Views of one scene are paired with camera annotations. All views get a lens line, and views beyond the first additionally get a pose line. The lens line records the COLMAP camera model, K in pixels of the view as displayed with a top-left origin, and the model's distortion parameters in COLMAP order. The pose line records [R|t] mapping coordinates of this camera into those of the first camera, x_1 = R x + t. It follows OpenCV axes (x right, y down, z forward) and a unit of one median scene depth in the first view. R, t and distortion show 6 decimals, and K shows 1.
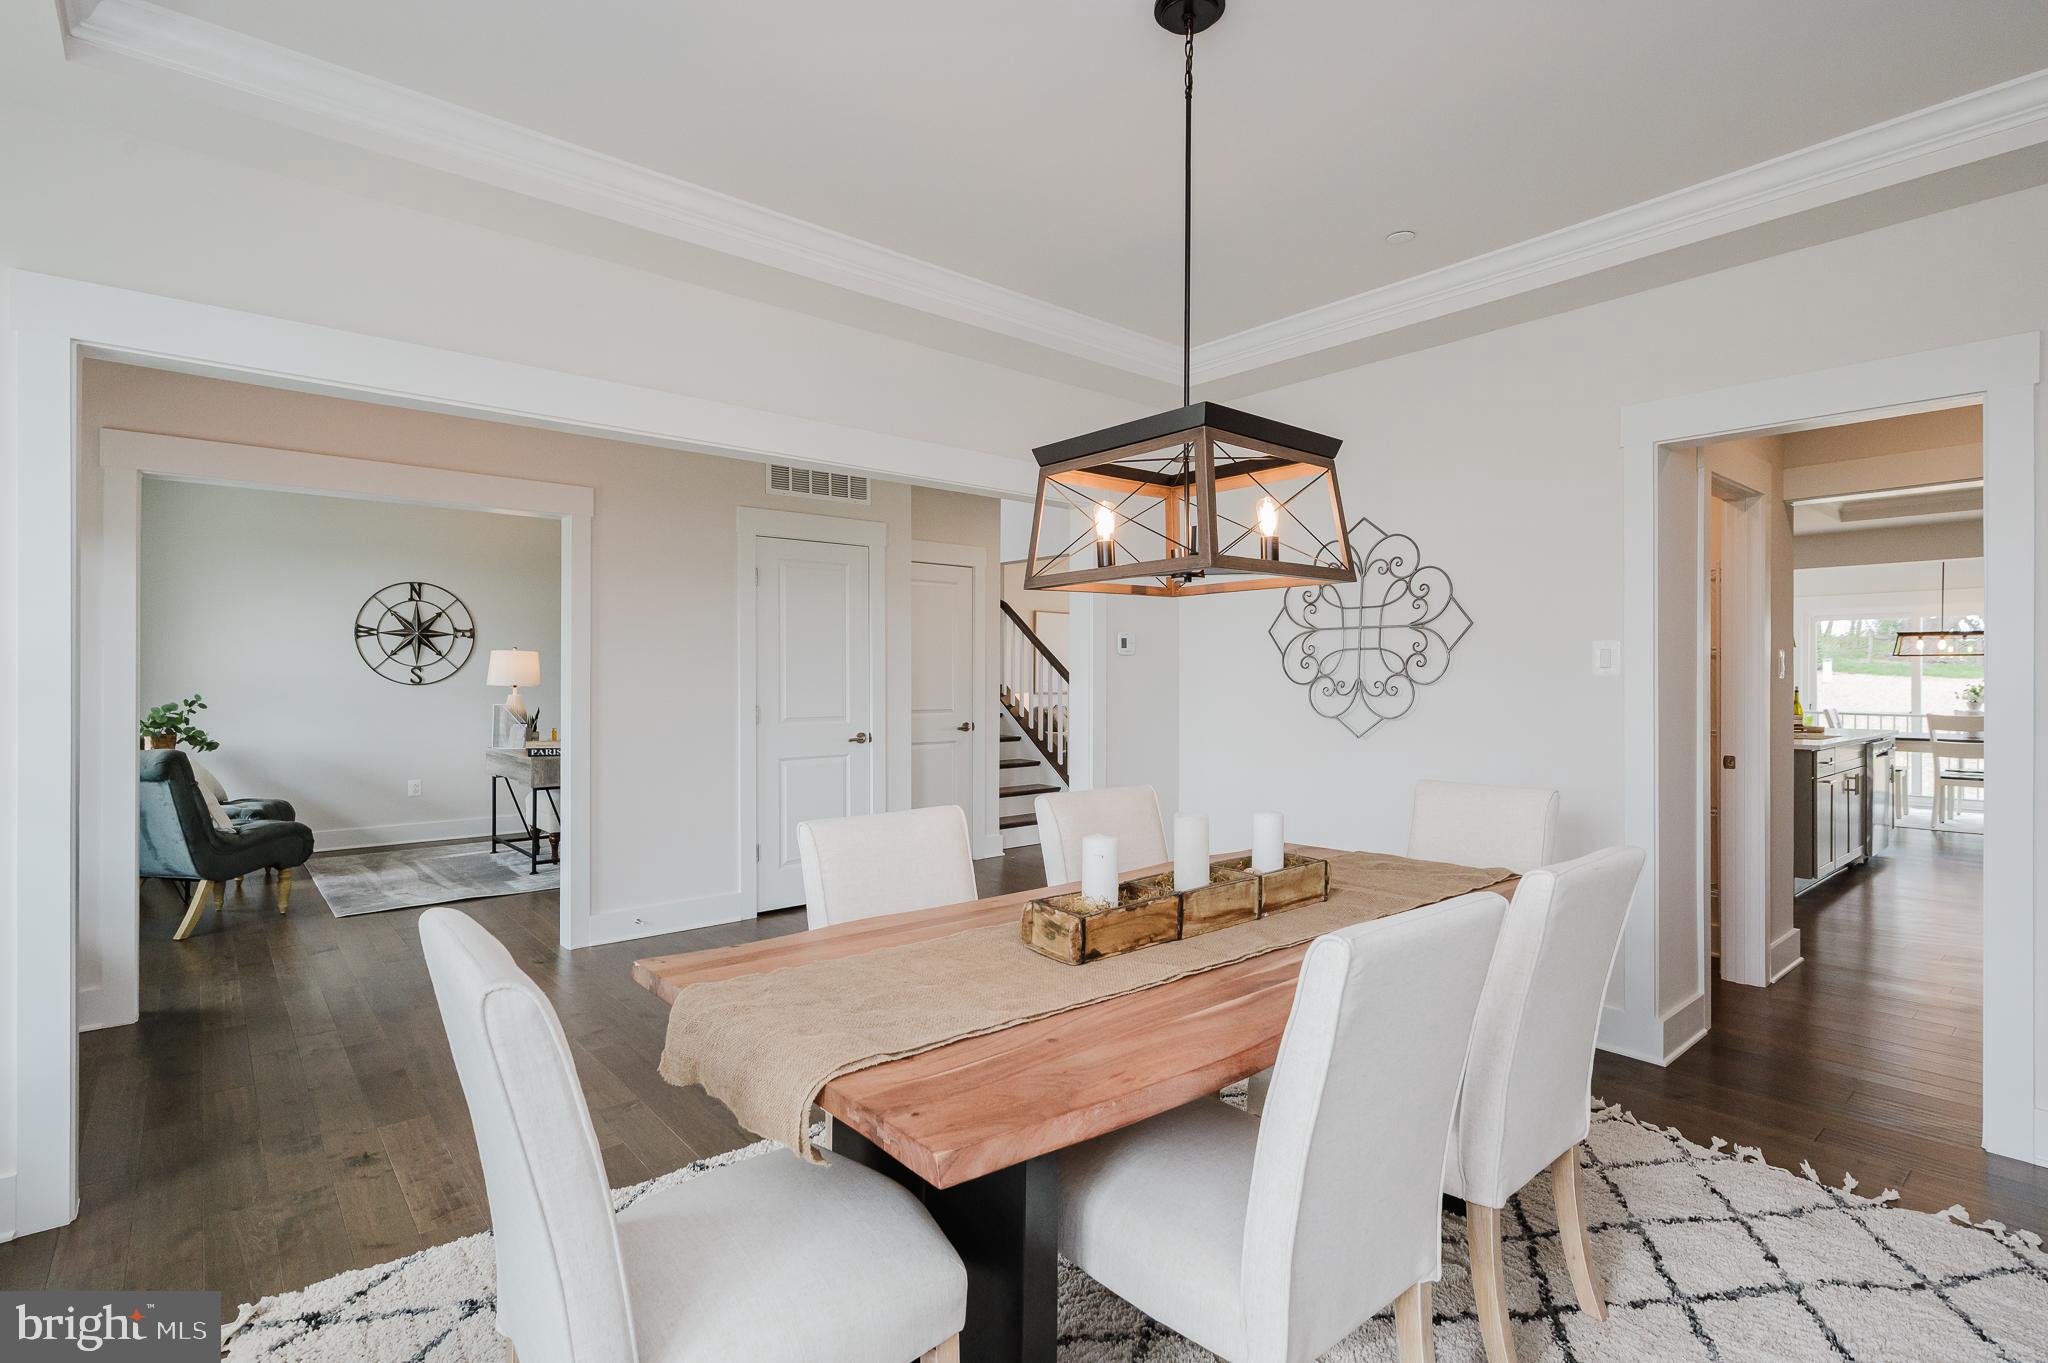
lens RADIAL K [[977.6, 0, 1023.1], [0, 977.6, 685.8], [0, 0, 1]] dist [0.003606, -0.000348]
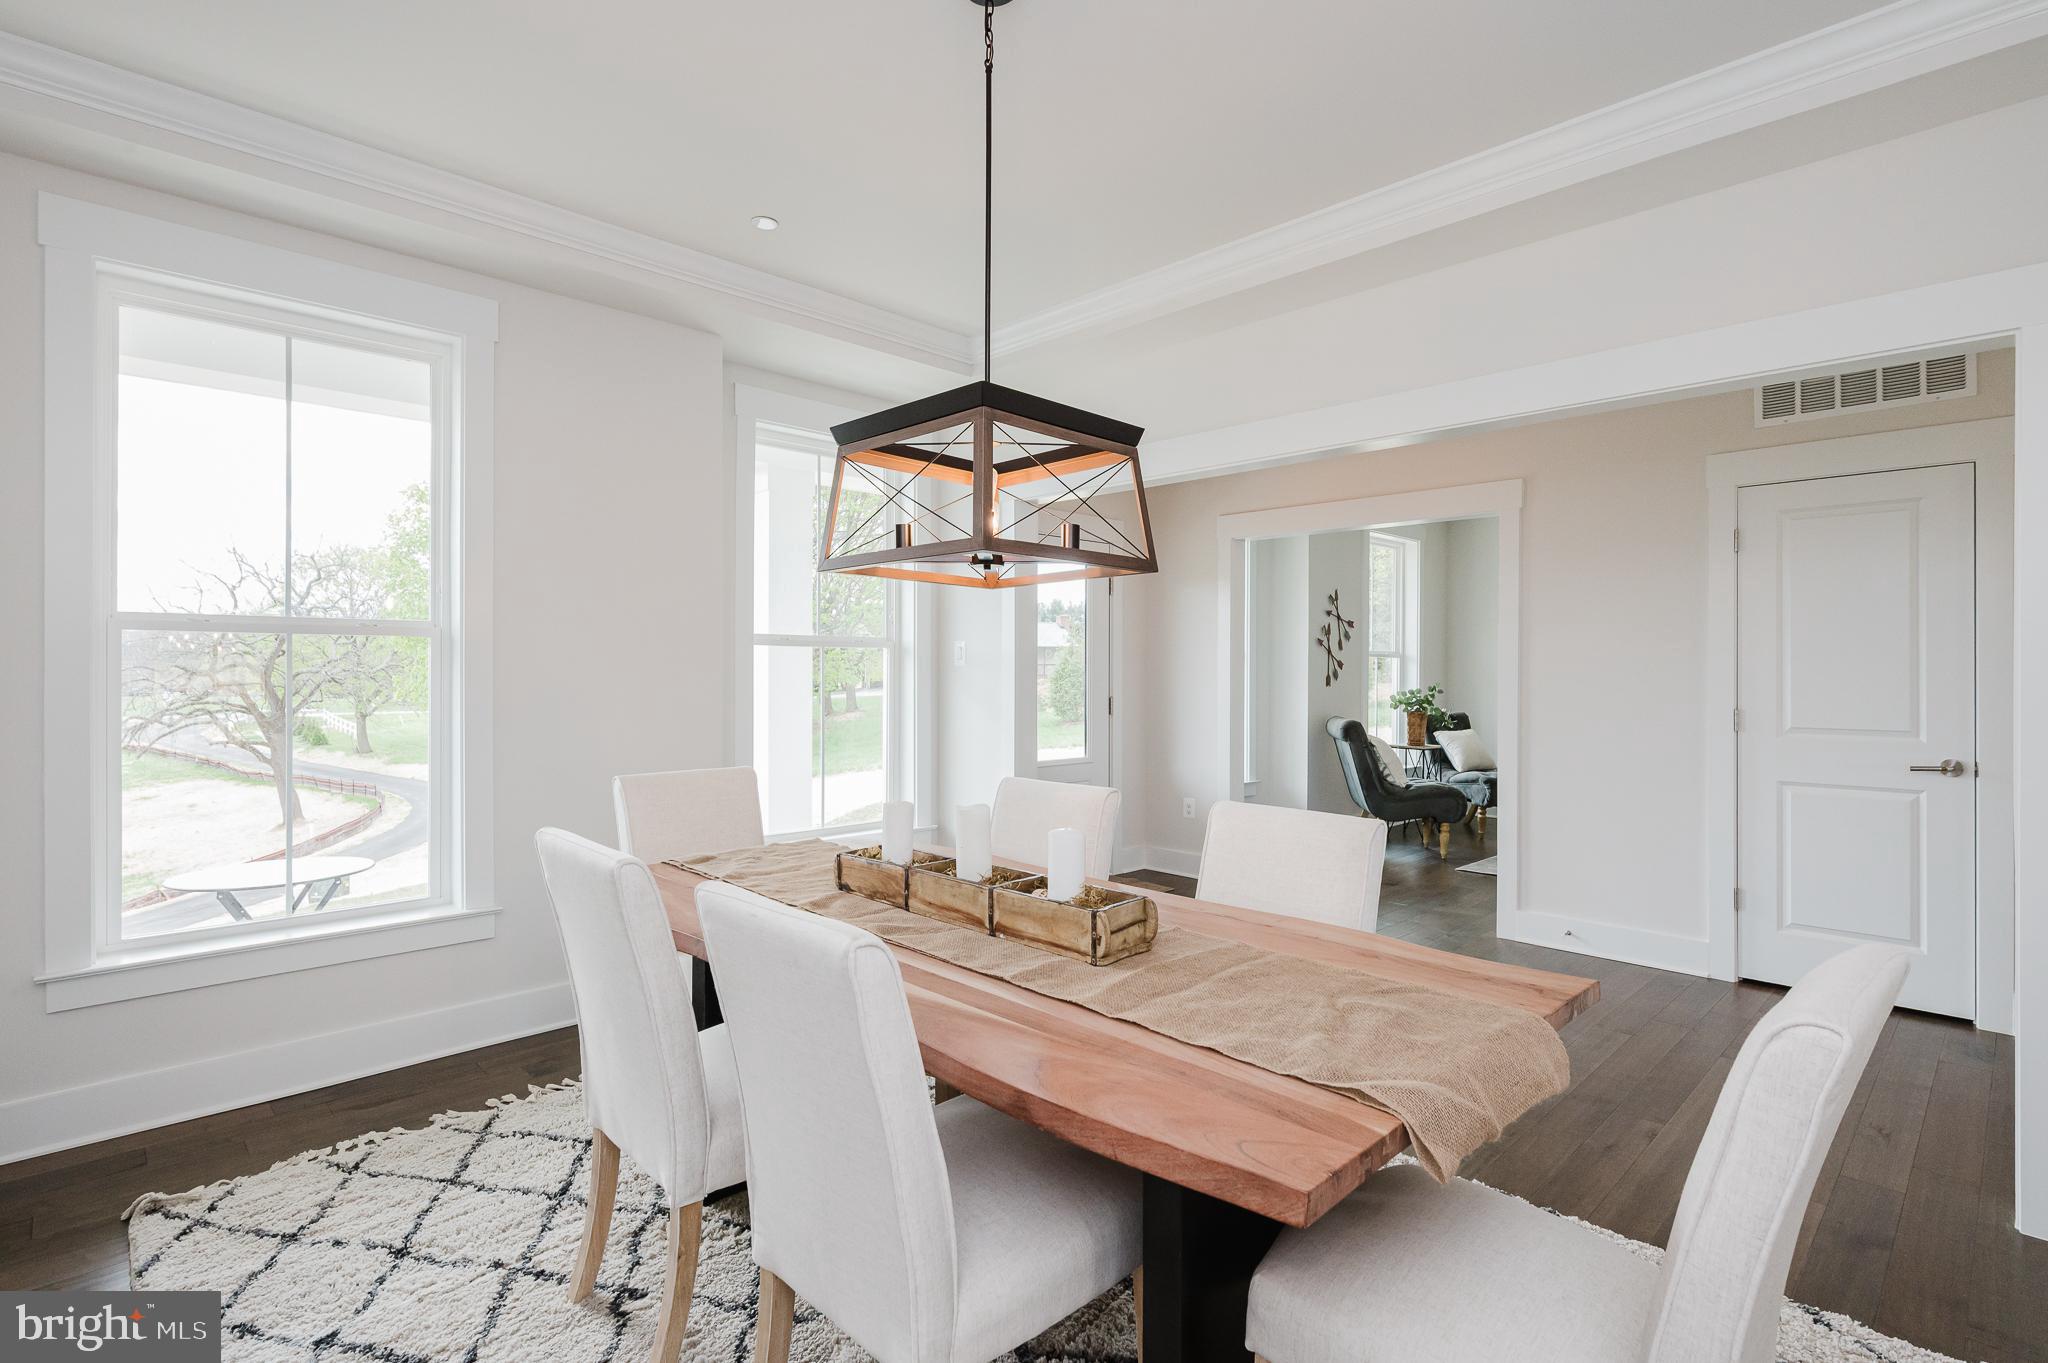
lens RADIAL K [[977.6, 0, 1023.2], [0, 977.6, 667.1], [0, 0, 1]] dist [0.003606, -0.000348]
pose [[0.070706, -0.000475, -0.997497, 0.325919], [-0.012597, 0.999920, -0.001369, -0.002470], [0.997418, 0.012662, 0.070695, 0.274451]]
